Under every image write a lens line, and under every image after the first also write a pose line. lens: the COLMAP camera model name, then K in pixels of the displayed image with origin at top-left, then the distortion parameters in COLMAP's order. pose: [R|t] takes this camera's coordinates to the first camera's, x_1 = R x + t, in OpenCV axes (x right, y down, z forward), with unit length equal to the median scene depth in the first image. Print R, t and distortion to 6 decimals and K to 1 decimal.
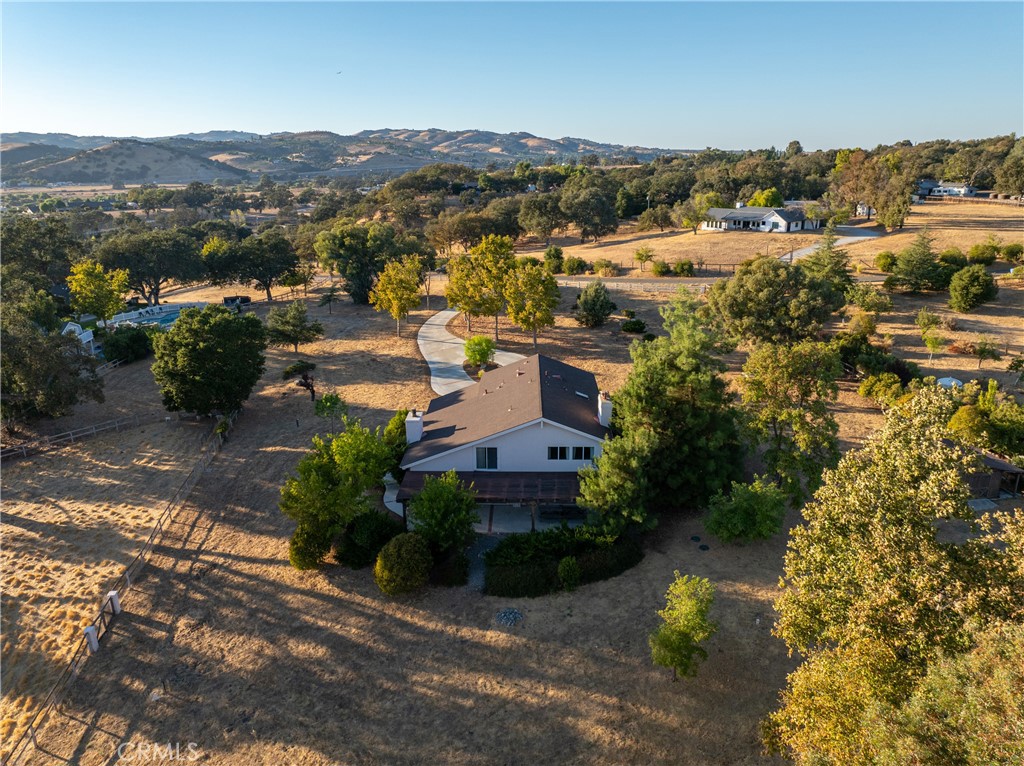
lens RADIAL K [[713.1, 0, 513.2], [0, 713.1, 381.8], [0, 0, 1]] dist [-0.040433, 0.005452]
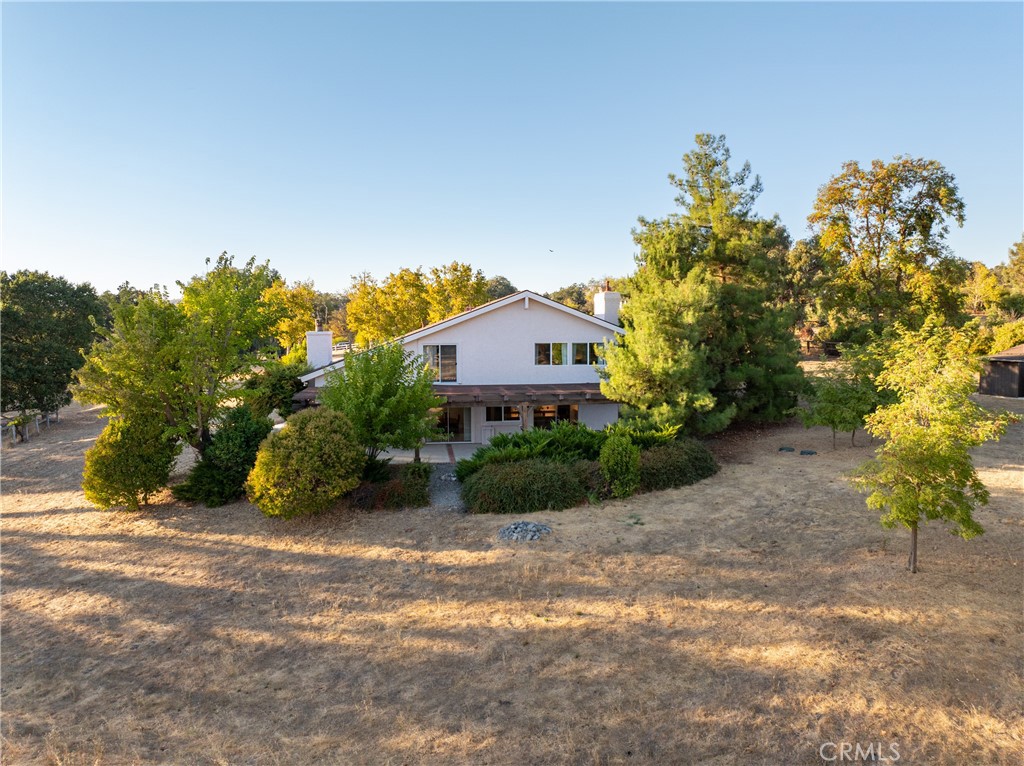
lens RADIAL K [[713.1, 0, 511.9], [0, 713.1, 383.2], [0, 0, 1]] dist [-0.040433, 0.005452]
pose [[0.987361, -0.009936, 0.158177, -0.076816], [0.045874, 0.973229, -0.225215, 0.278995], [-0.151705, 0.229624, 0.961384, 0.399163]]
